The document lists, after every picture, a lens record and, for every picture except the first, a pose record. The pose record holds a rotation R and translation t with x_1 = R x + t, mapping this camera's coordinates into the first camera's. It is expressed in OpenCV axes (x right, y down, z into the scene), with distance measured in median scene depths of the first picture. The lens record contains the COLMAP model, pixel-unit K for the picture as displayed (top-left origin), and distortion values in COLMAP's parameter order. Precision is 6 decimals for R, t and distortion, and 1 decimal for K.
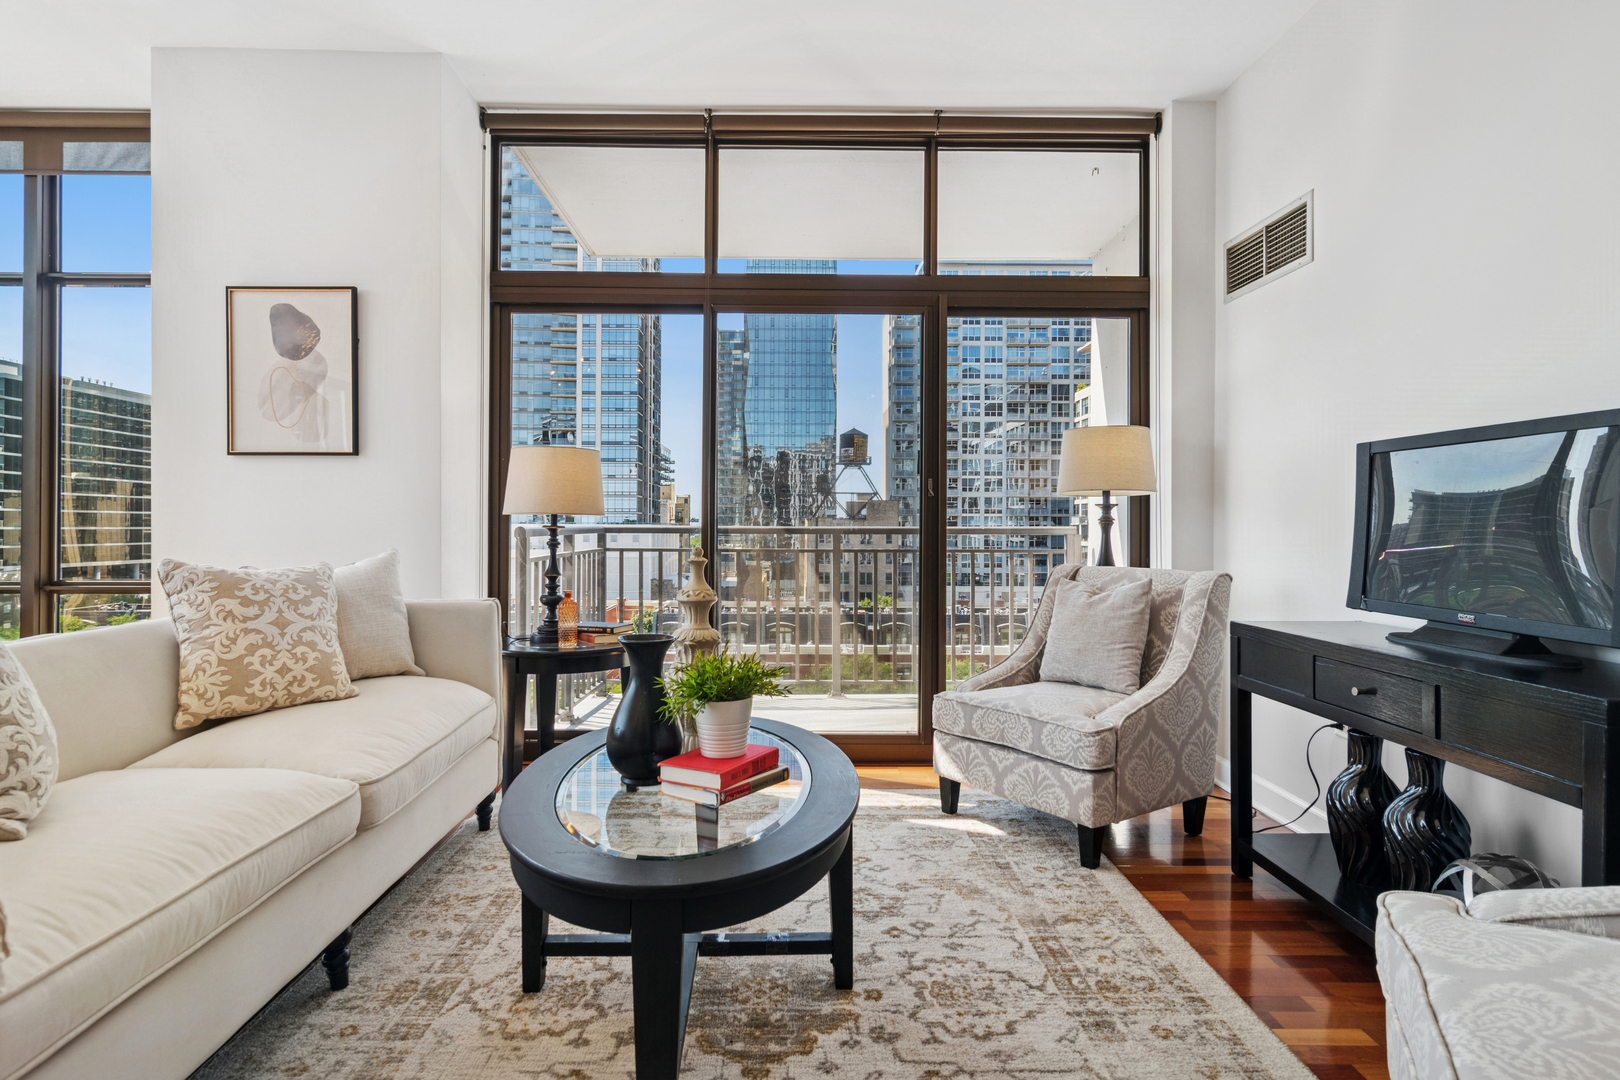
lens RADIAL K [[892.3, 0, 777.3], [0, 892.3, 523.4], [0, 0, 1]] dist [0.014171, 0.001254]
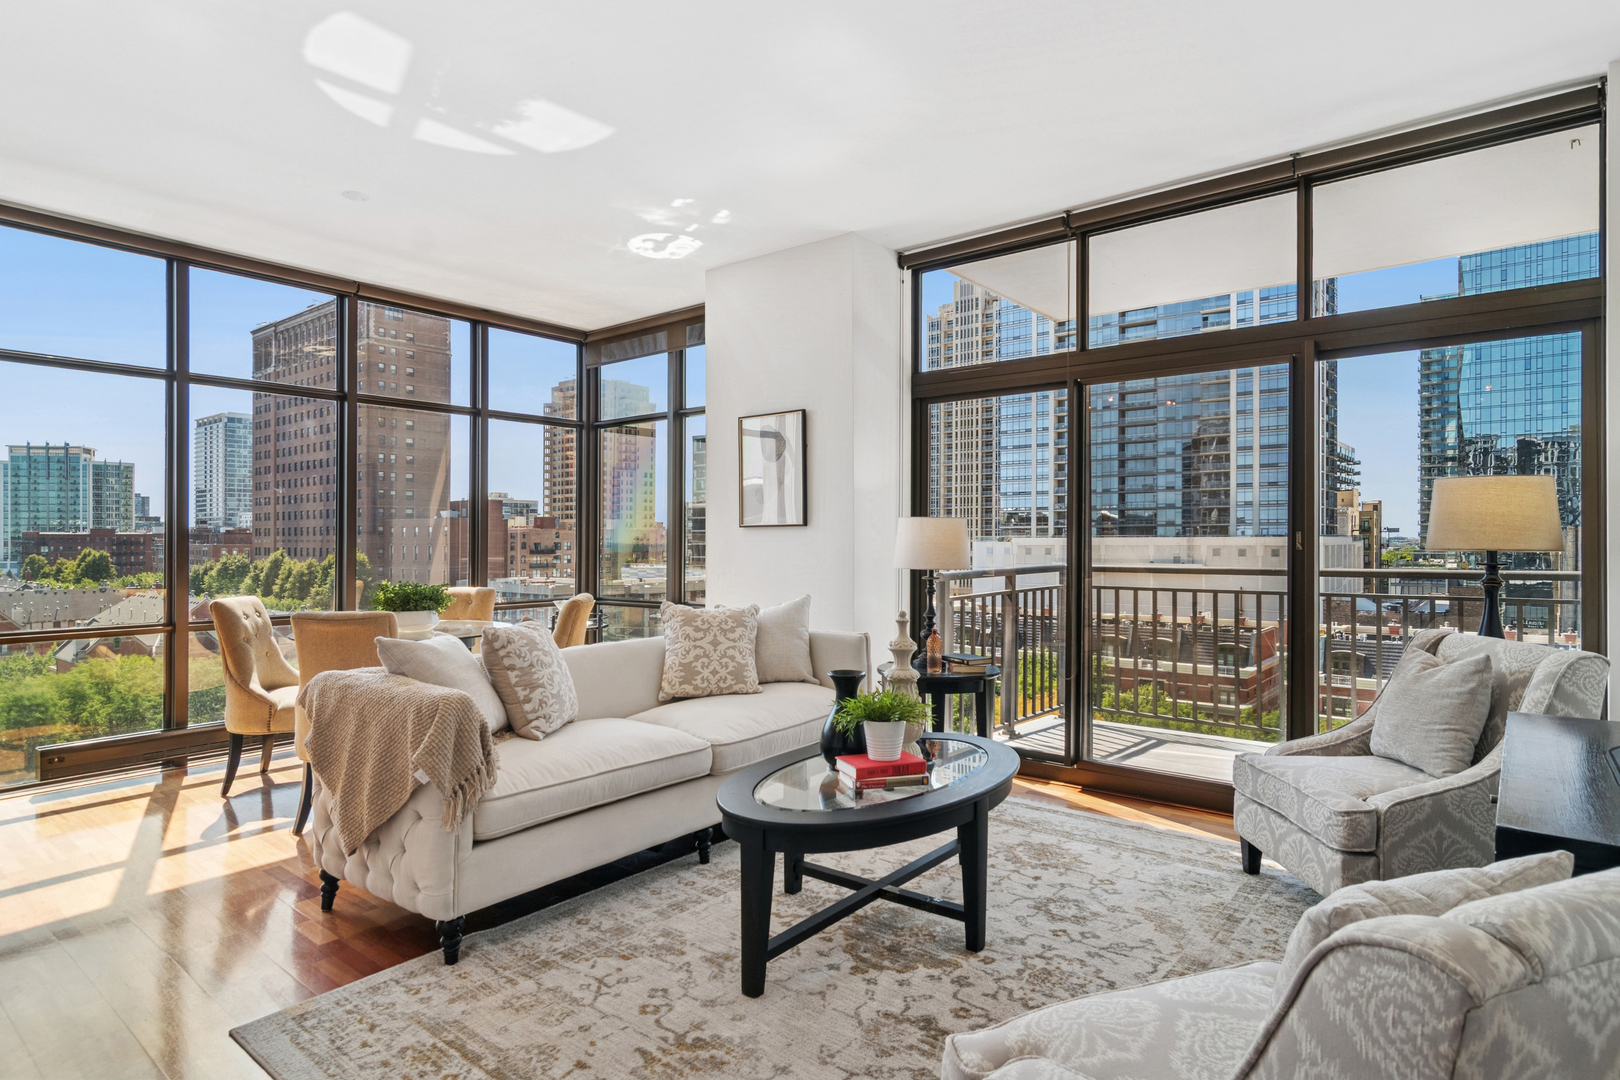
lens RADIAL K [[892.3, 0, 798.9], [0, 892.3, 535.5], [0, 0, 1]] dist [0.014171, 0.001254]
pose [[0.769679, -0.008755, -0.638371, 0.519883], [0.010111, 0.999948, -0.001523, -0.069587], [0.638351, -0.005282, 0.769728, -0.131312]]
